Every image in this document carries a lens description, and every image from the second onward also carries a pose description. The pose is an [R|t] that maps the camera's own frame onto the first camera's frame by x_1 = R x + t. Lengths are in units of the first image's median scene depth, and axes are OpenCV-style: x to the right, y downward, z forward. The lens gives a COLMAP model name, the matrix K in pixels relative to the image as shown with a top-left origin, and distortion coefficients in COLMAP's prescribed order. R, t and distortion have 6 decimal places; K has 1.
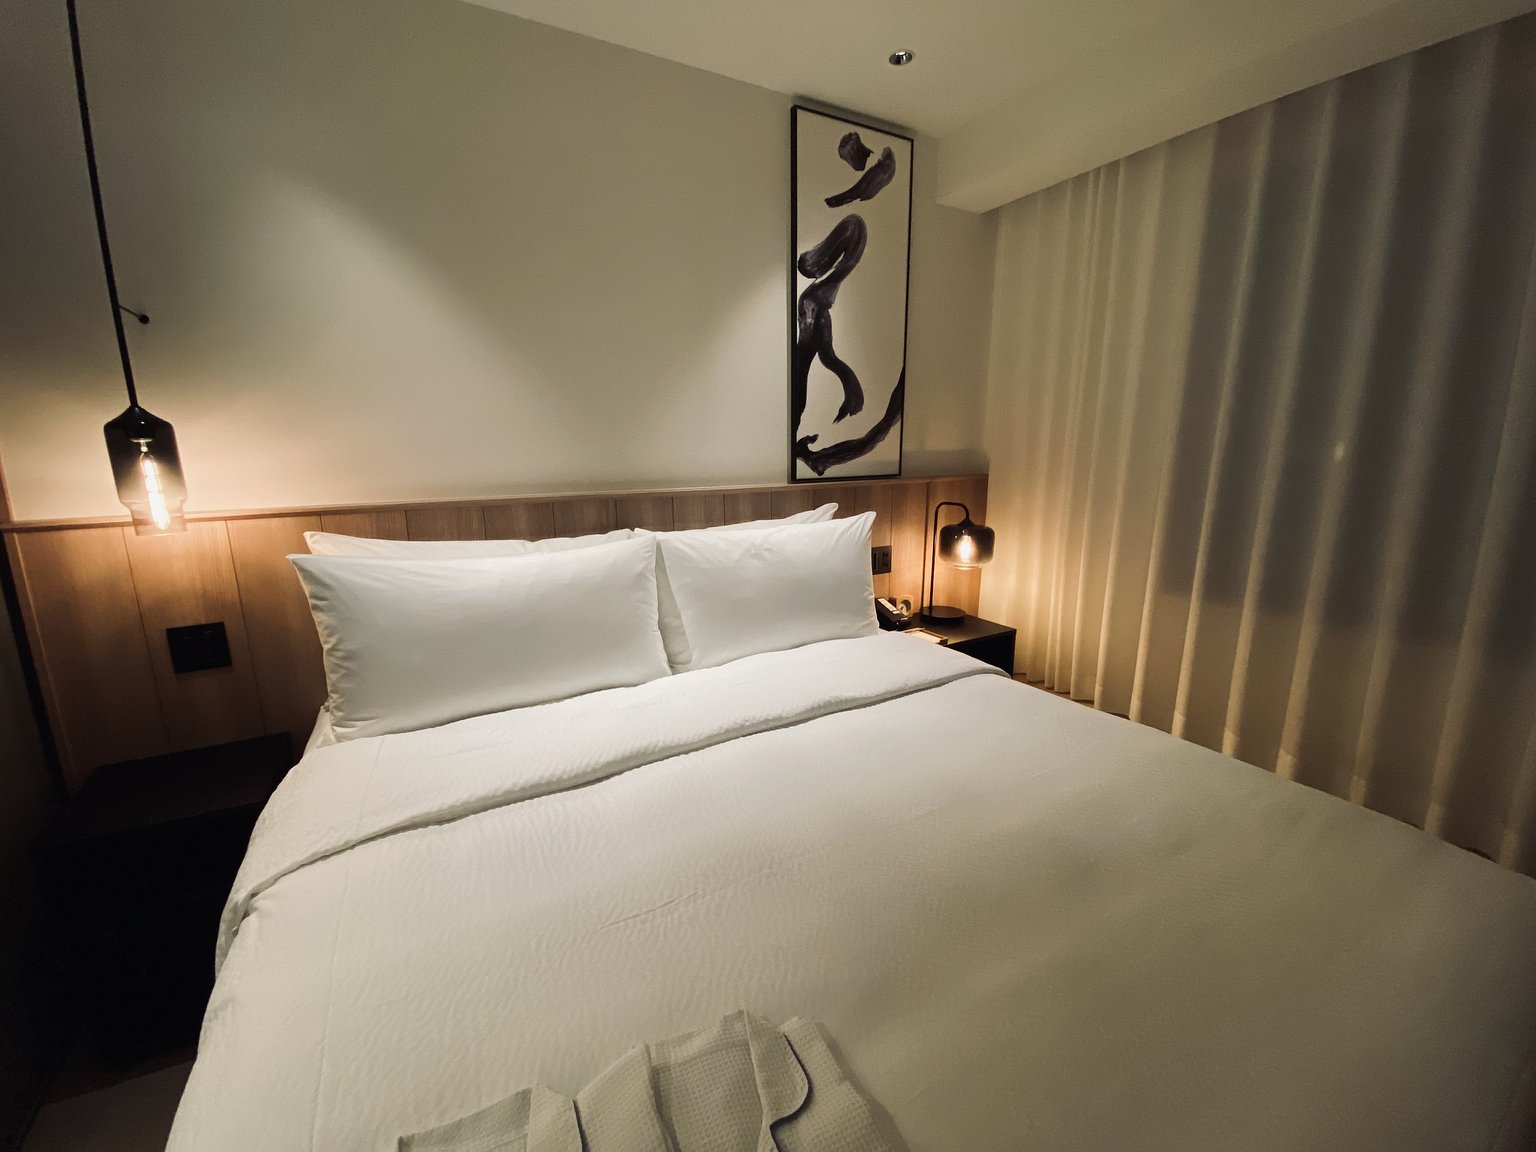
lens RADIAL K [[624.4, 0, 777.6], [0, 624.4, 572.4], [0, 0, 1]] dist [-0.006931, -0.001383]
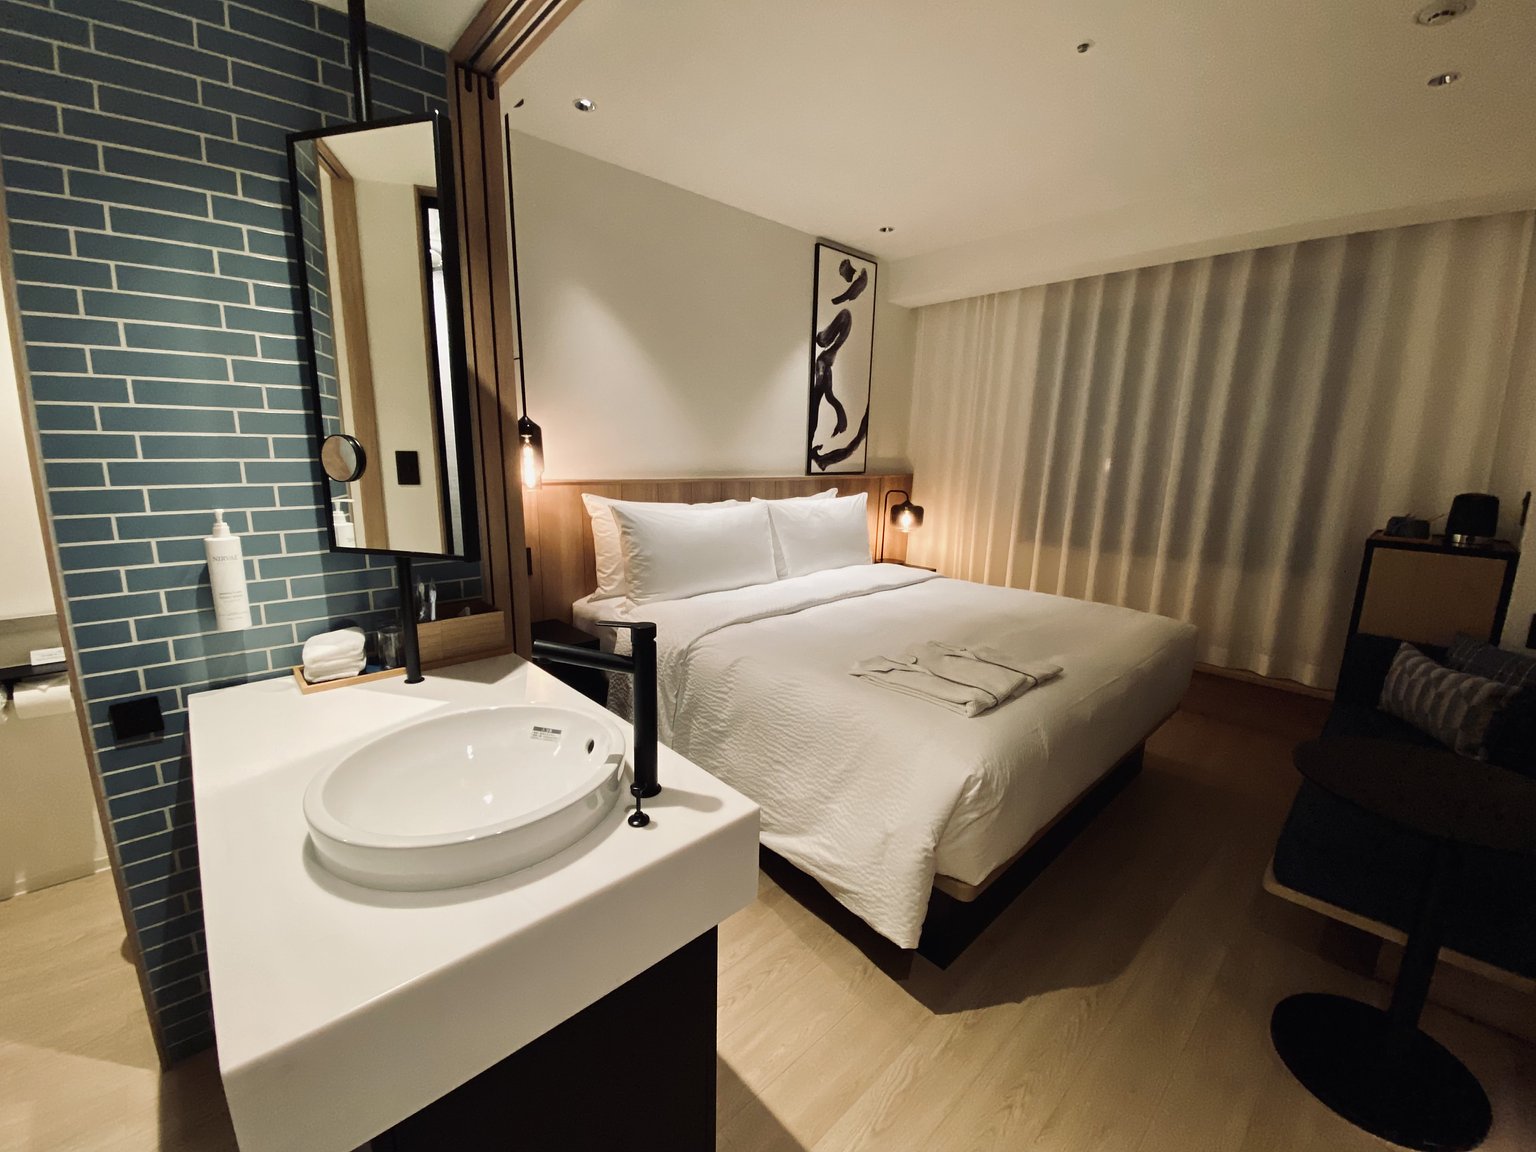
lens RADIAL K [[624.4, 0, 770.6], [0, 624.4, 583.3], [0, 0, 1]] dist [-0.006931, -0.001383]
pose [[0.972304, -0.018724, 0.232970, -0.453791], [0.017095, 0.999813, 0.009008, 0.116846], [-0.233096, -0.004775, 0.972442, -0.523326]]
